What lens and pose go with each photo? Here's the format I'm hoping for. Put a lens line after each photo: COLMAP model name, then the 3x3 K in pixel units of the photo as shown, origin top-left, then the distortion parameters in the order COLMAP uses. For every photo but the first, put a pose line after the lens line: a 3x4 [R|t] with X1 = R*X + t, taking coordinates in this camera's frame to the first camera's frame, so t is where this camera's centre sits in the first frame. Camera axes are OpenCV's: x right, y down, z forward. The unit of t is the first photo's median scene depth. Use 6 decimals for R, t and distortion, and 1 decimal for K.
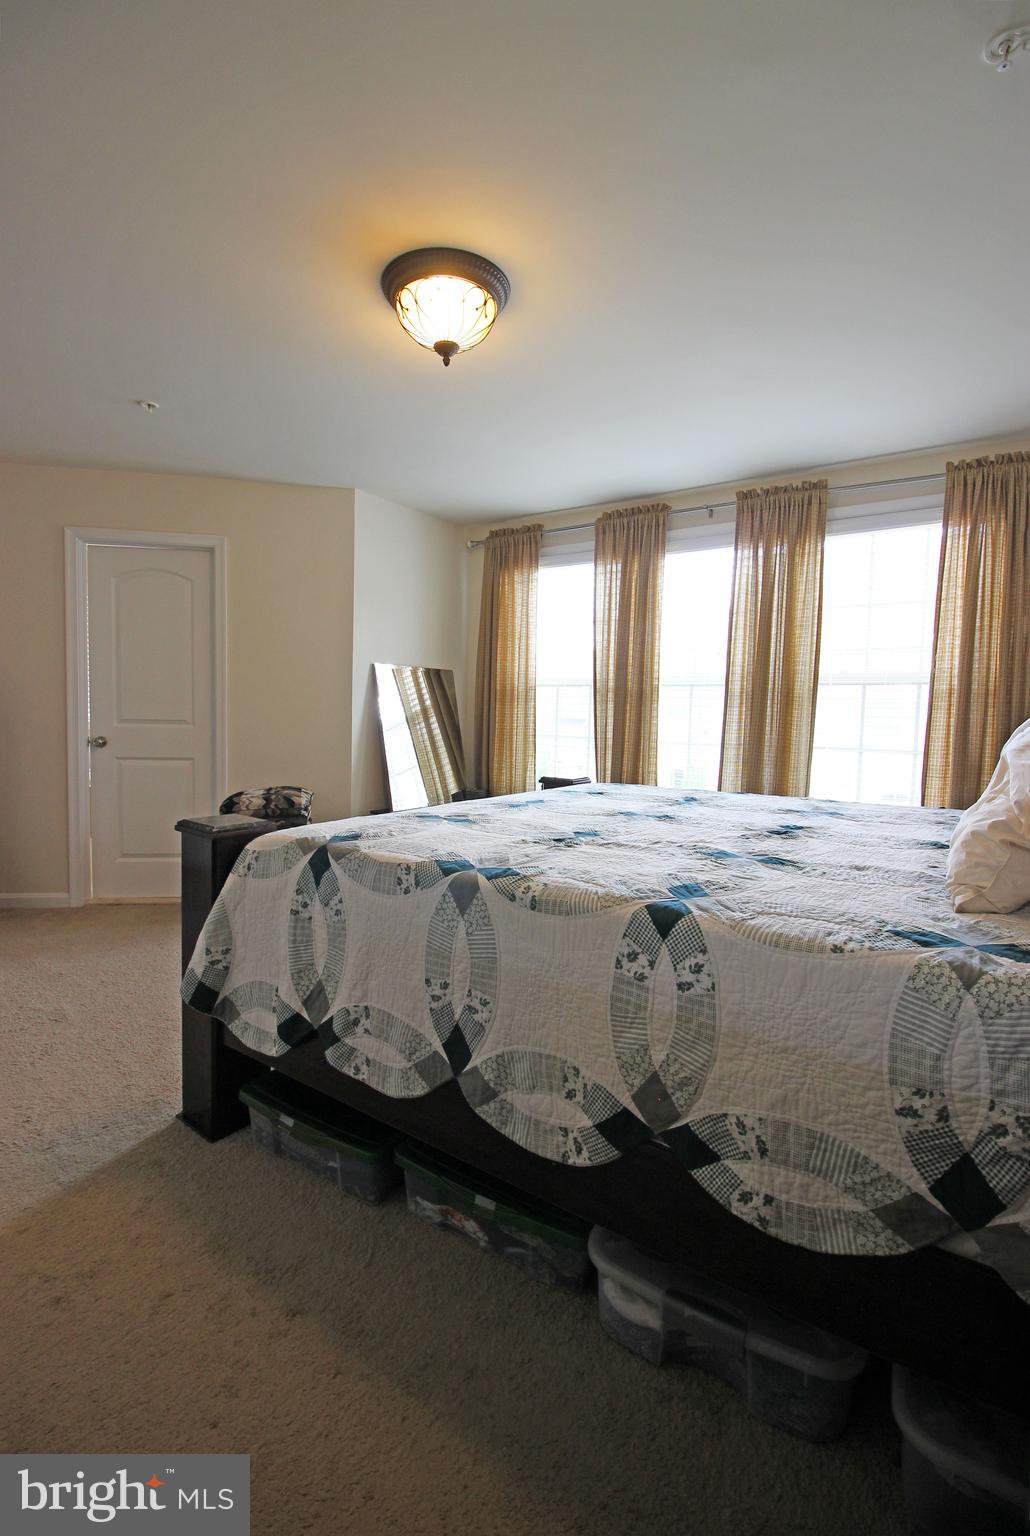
lens RADIAL K [[709.9, 0, 510.8], [0, 709.9, 762.6], [0, 0, 1]] dist [-0.002270, -0.000537]
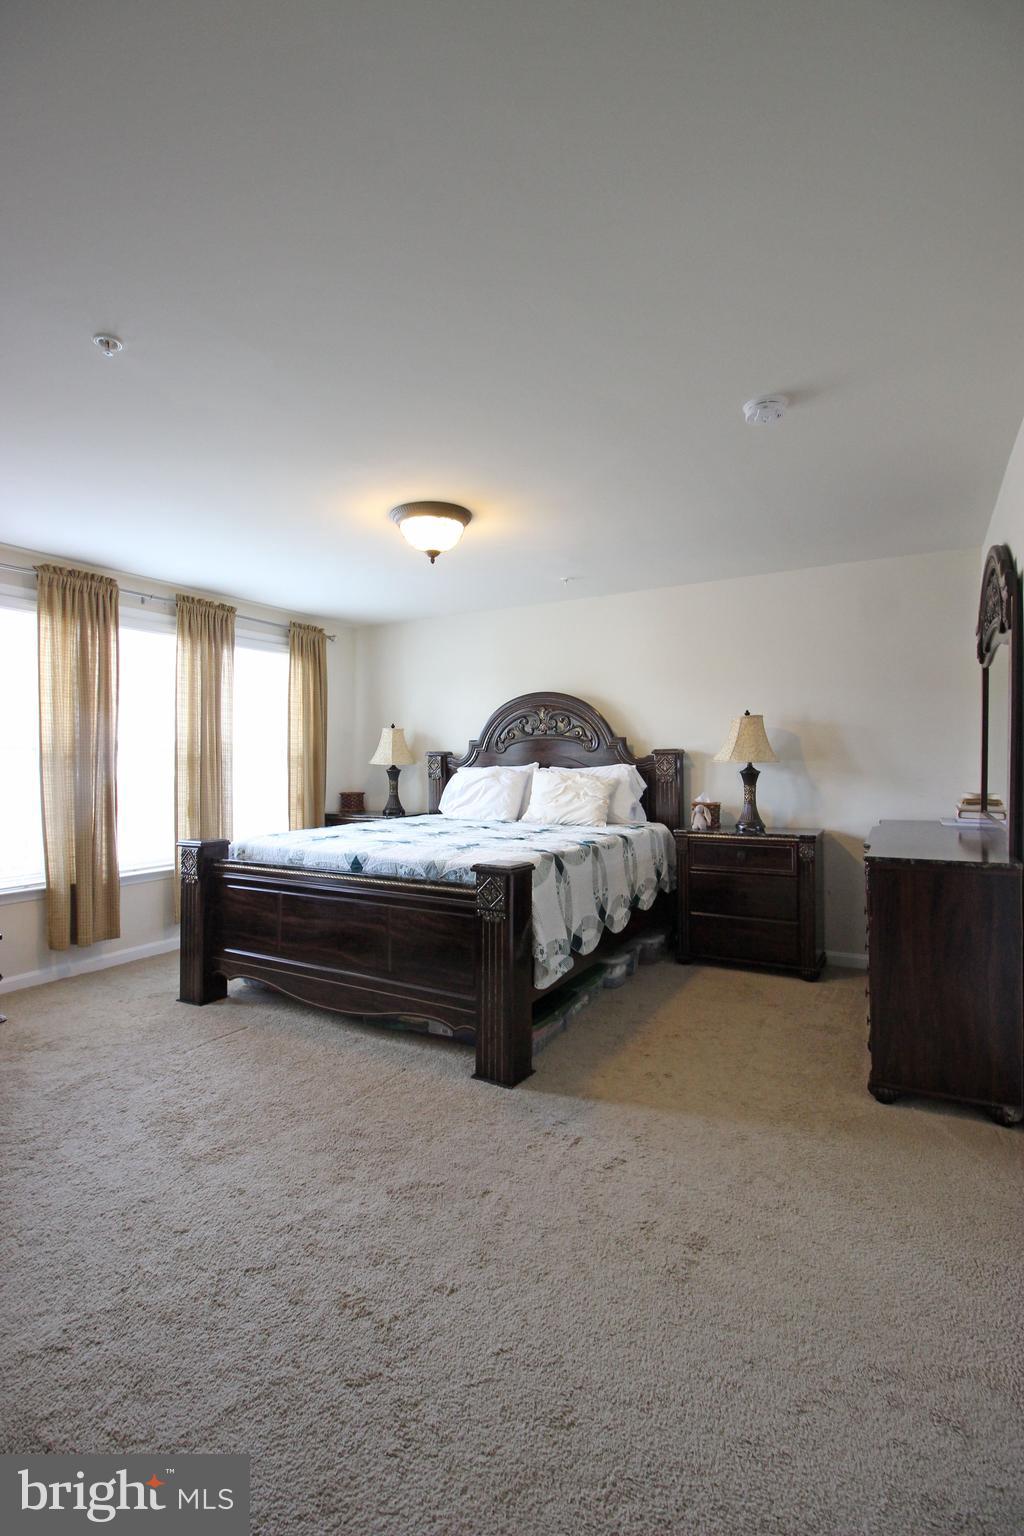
lens RADIAL K [[709.9, 0, 507.8], [0, 709.9, 762.6], [0, 0, 1]] dist [-0.002270, -0.000537]
pose [[-0.094994, -0.022771, 0.995217, -1.686042], [0.074607, 0.996764, 0.029928, -0.152436], [-0.992678, 0.077094, -0.092988, 1.015529]]
